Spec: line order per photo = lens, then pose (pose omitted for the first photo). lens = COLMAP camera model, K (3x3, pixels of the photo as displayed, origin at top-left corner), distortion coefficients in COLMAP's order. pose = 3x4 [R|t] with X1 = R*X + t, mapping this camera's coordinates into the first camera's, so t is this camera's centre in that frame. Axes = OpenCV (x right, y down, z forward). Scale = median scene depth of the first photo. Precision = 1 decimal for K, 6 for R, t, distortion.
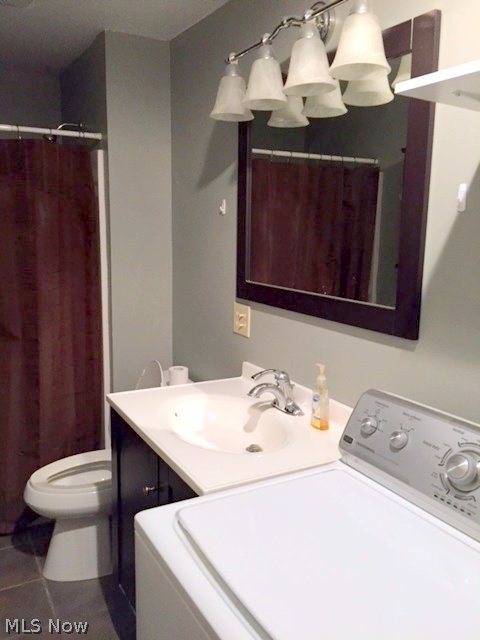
lens RADIAL K [[550.1, 0, 239.8], [0, 550.1, 320.6], [0, 0, 1]] dist [0.064926, -0.076133]
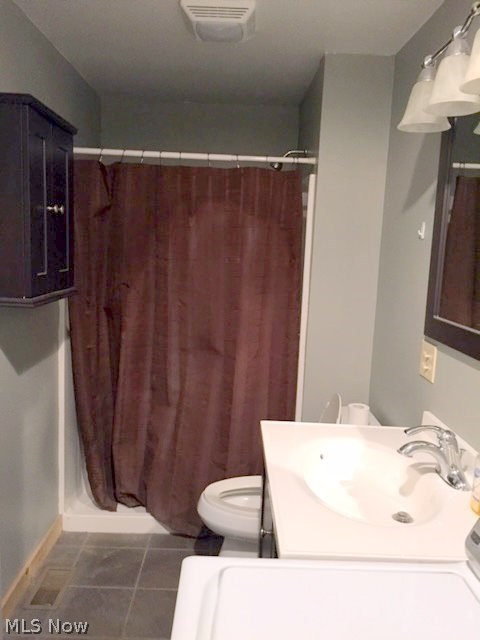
lens RADIAL K [[550.1, 0, 240.7], [0, 550.1, 320.1], [0, 0, 1]] dist [0.064926, -0.076133]
pose [[0.877242, 0.082782, -0.472857, 0.149096], [-0.104449, 0.994335, -0.019698, -0.017897], [0.468548, 0.066669, 0.880919, 0.101934]]
